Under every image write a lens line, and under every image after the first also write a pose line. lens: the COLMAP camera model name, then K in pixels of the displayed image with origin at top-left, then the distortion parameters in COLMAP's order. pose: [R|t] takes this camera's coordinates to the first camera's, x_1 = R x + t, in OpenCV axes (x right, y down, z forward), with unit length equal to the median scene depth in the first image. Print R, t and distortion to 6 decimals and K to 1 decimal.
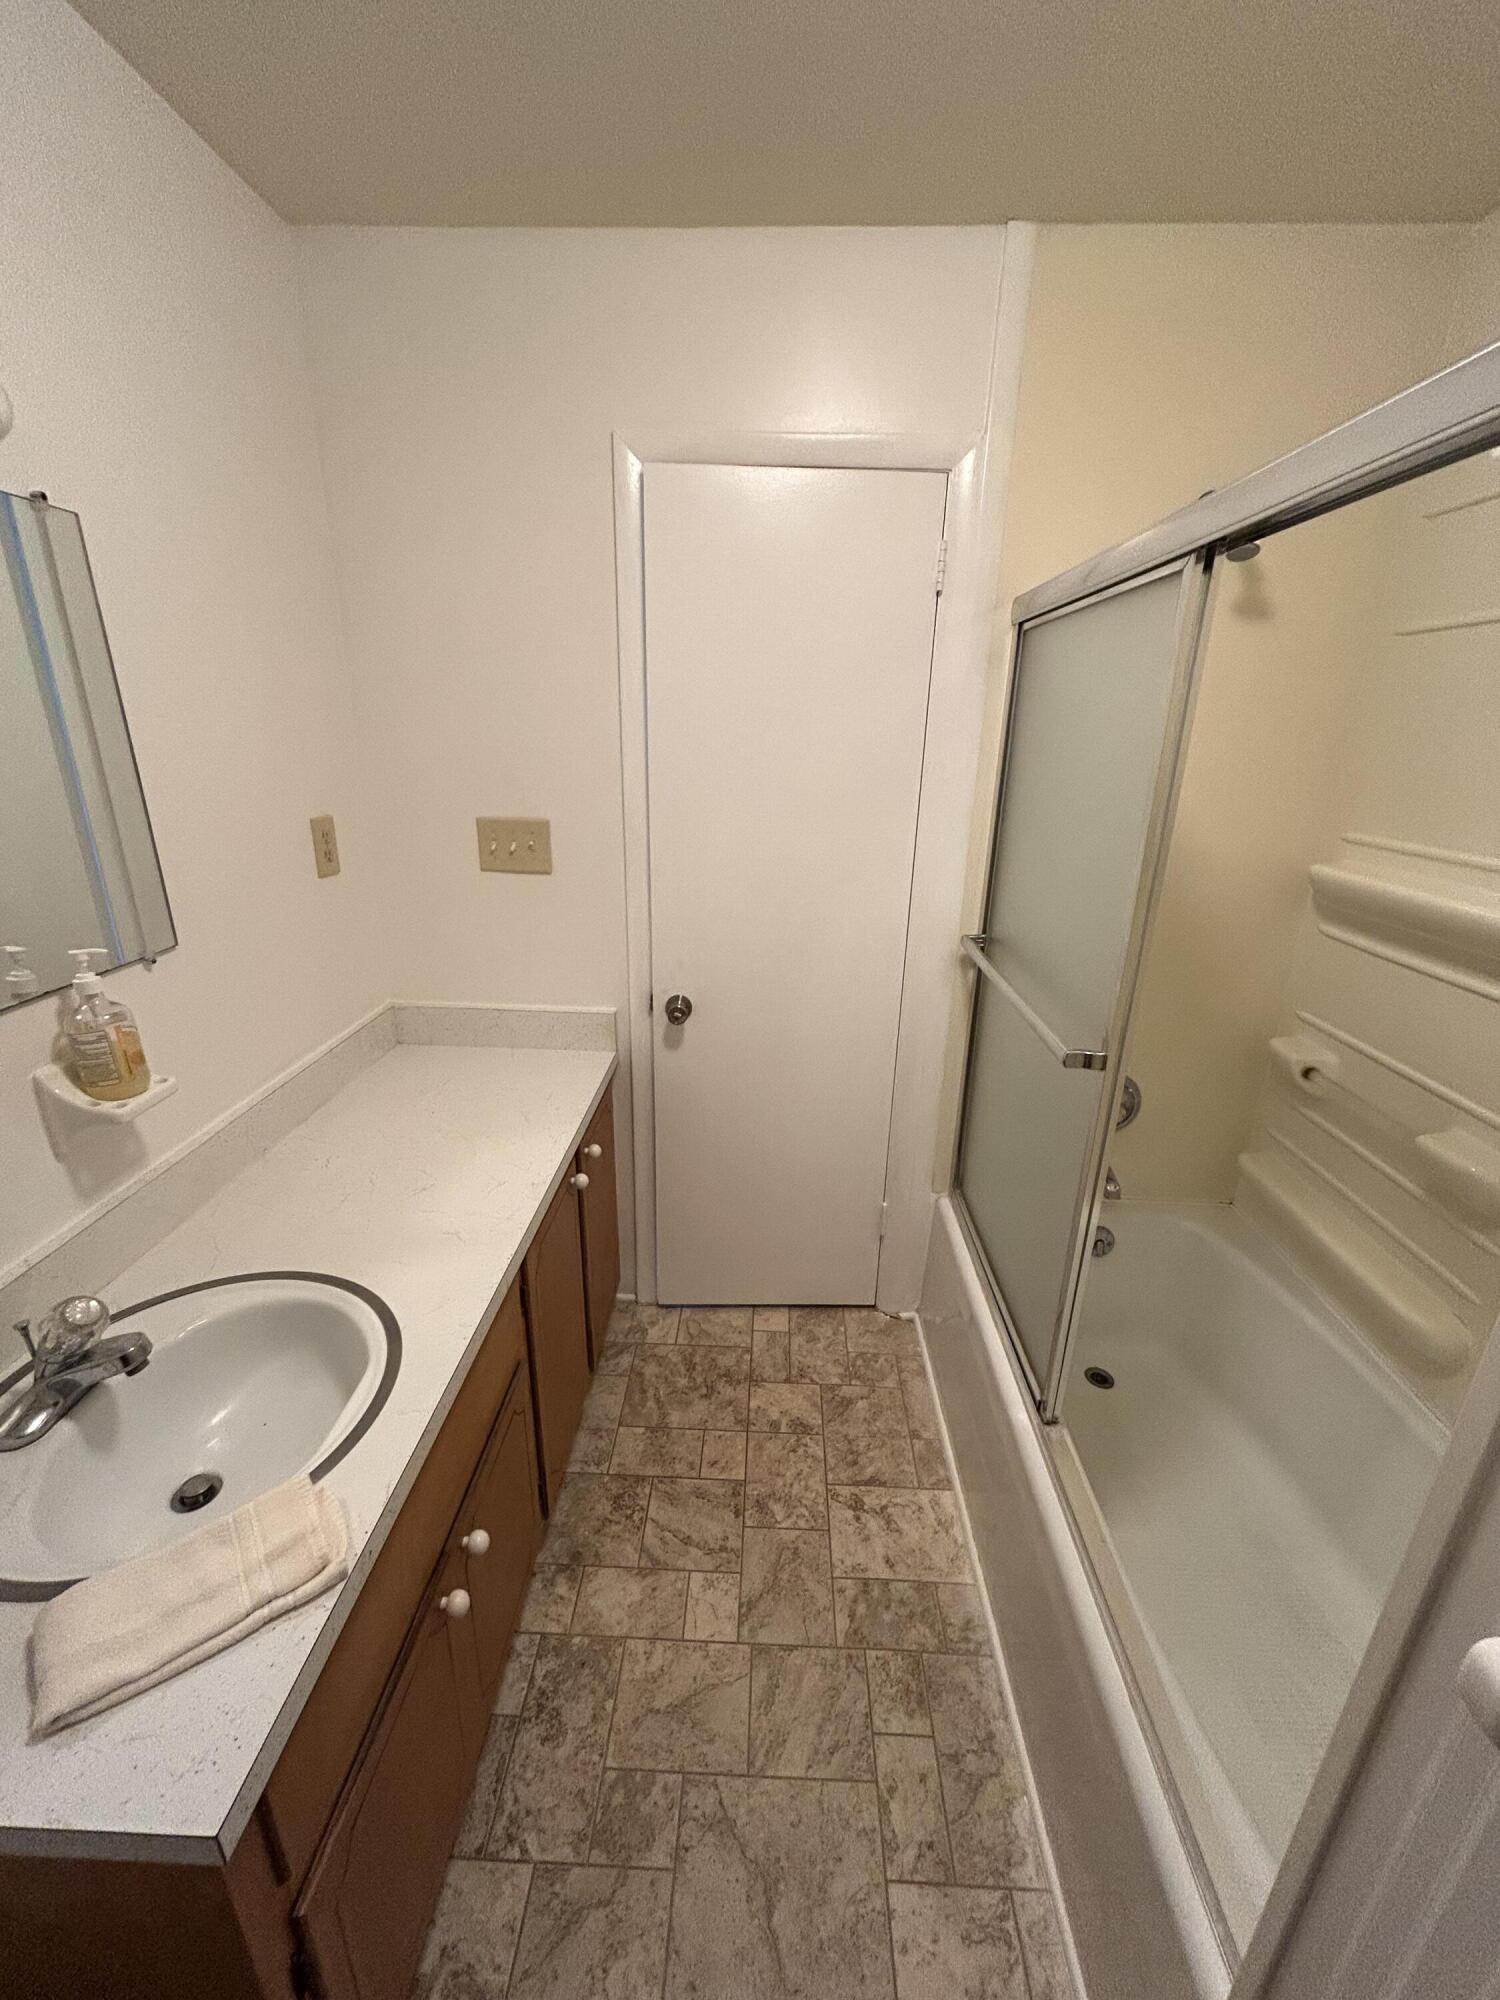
lens RADIAL K [[796.4, 0, 758.2], [0, 796.4, 1000.8], [0, 0, 1]] dist [0.006170, -0.002758]
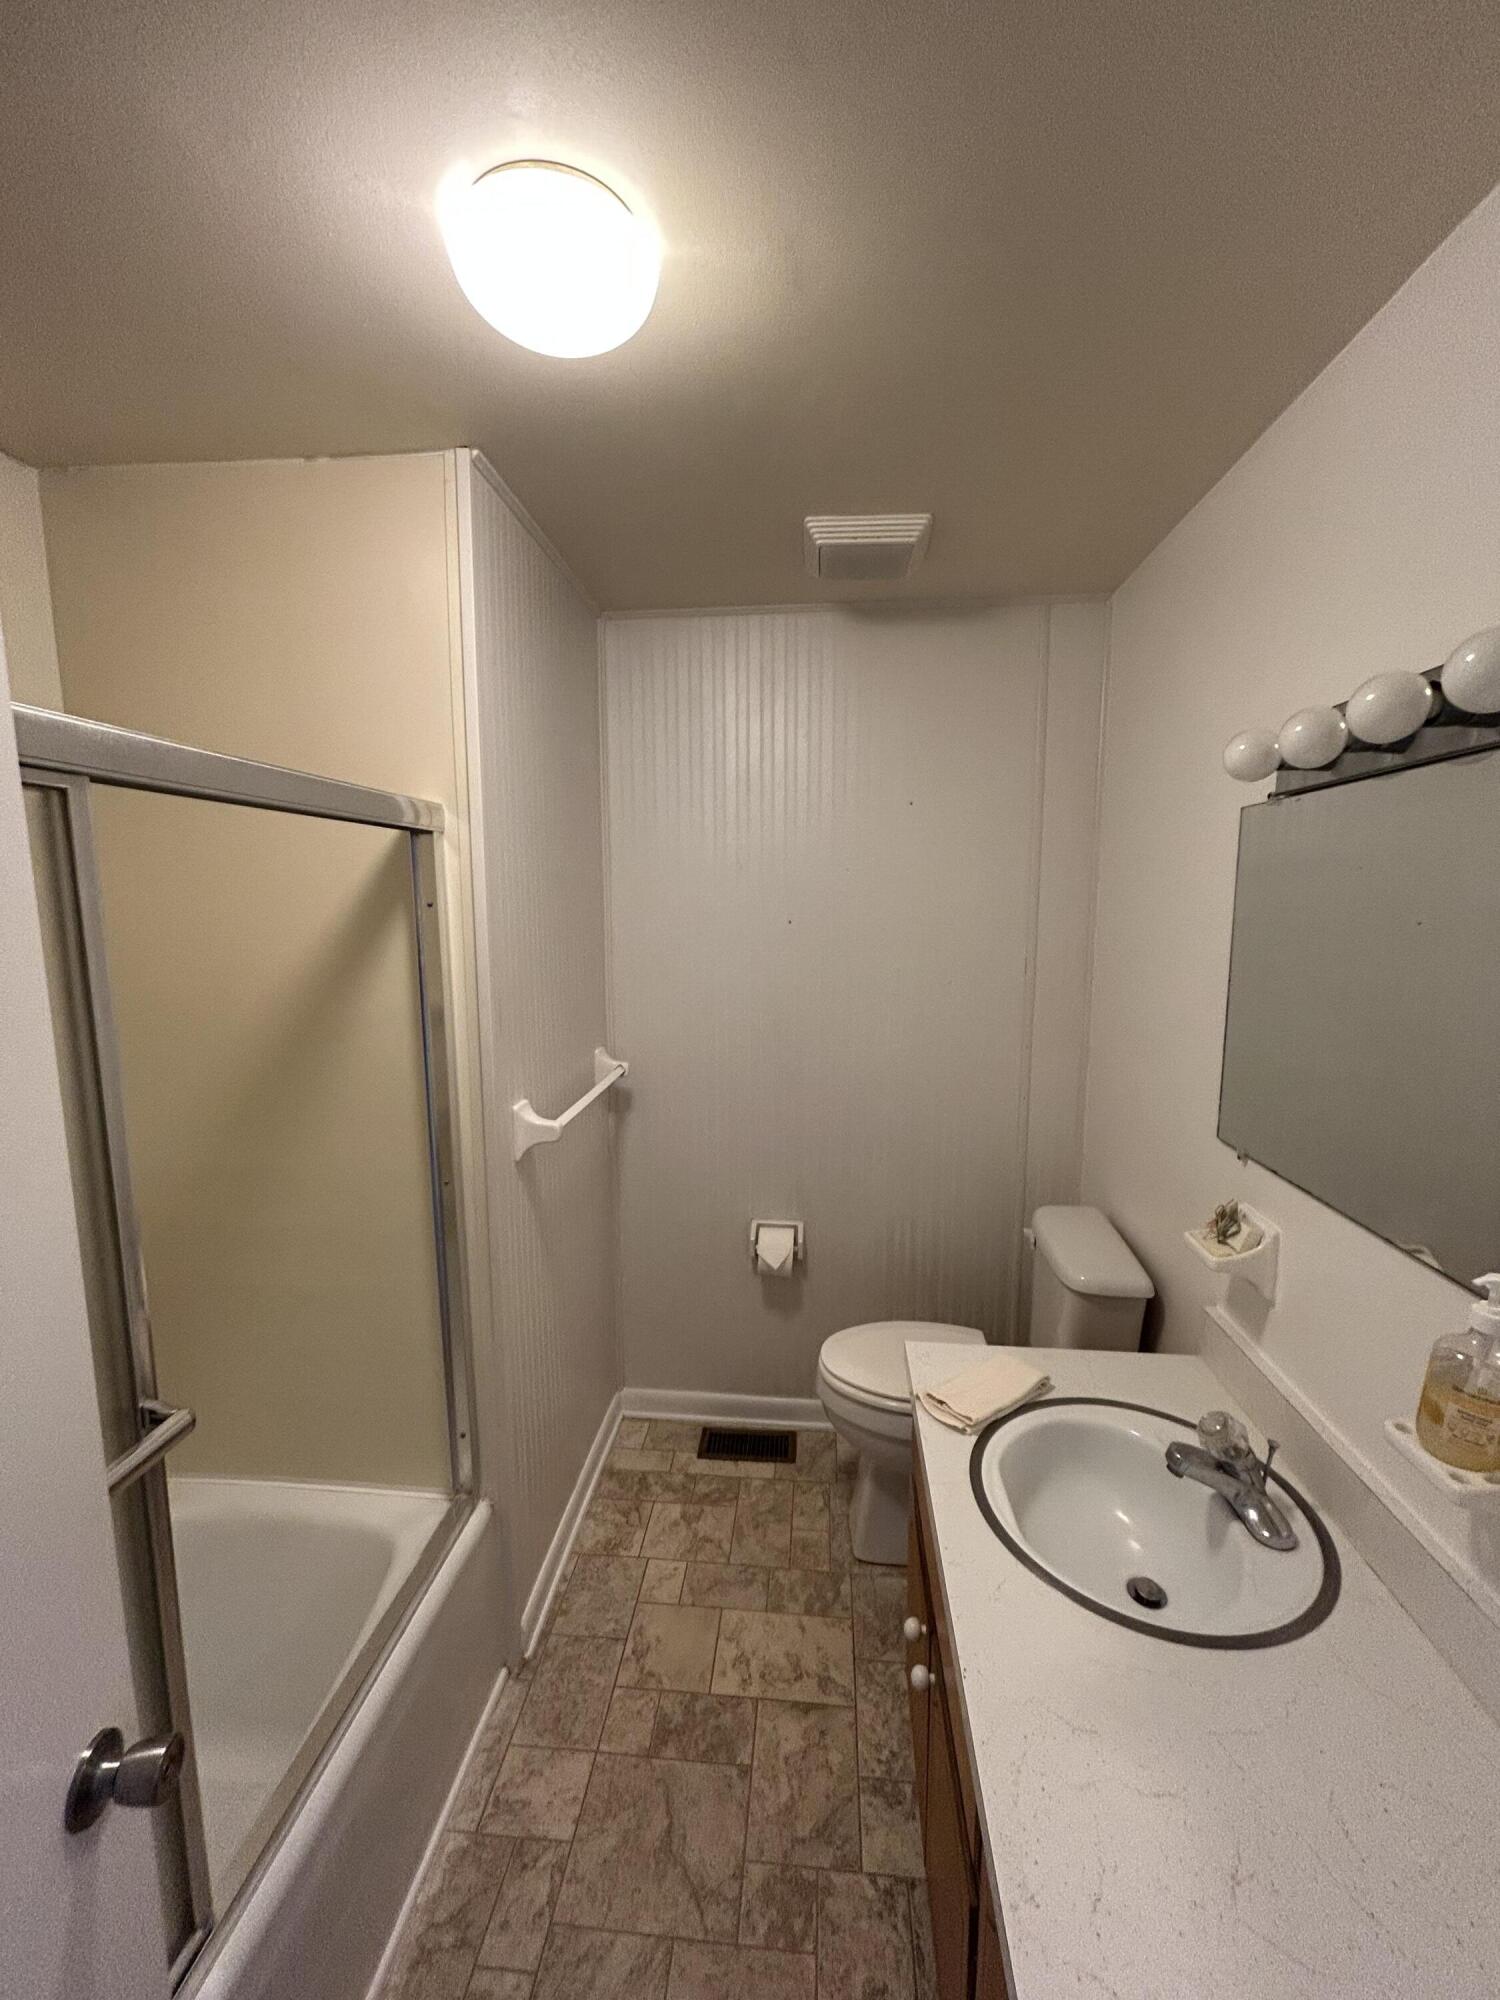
lens RADIAL K [[796.4, 0, 751.0], [0, 796.4, 997.9], [0, 0, 1]] dist [0.006170, -0.002758]
pose [[-0.997785, -0.023809, 0.062111, -0.148594], [0.006322, 0.895575, 0.444866, -0.561749], [-0.066217, 0.444273, -0.893441, 1.395584]]
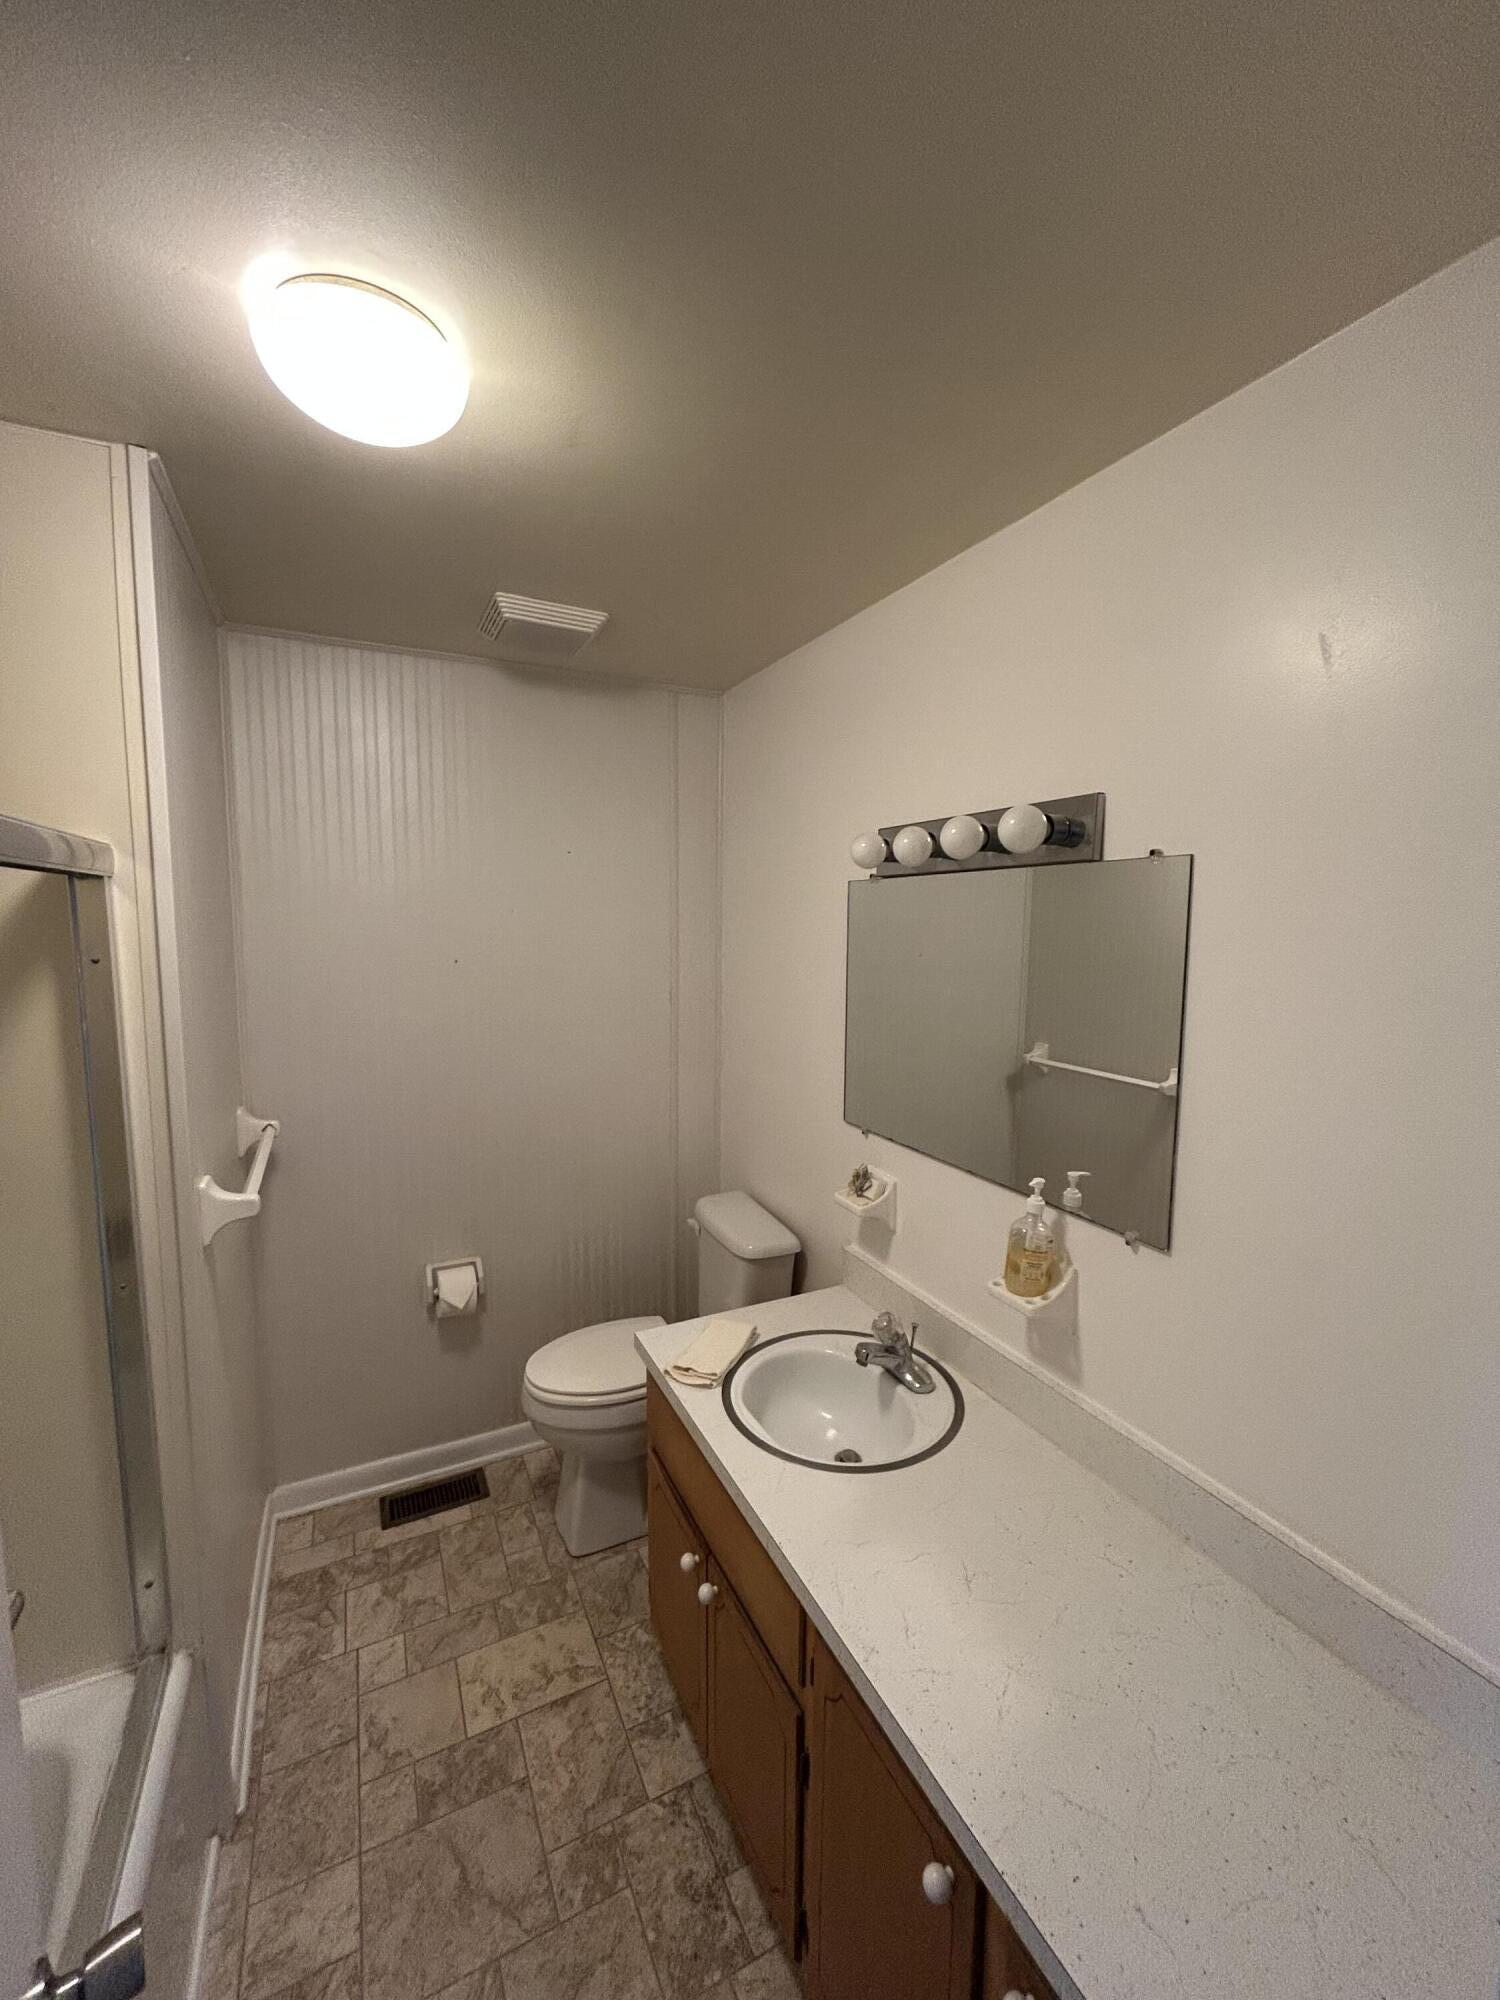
lens RADIAL K [[796.4, 0, 747.0], [0, 796.4, 993.6], [0, 0, 1]] dist [0.006170, -0.002758]
pose [[-0.882064, 0.018833, -0.470753, 0.172418], [-0.179415, 0.910483, 0.372599, -0.649276], [0.435630, 0.413117, -0.799726, 1.486515]]
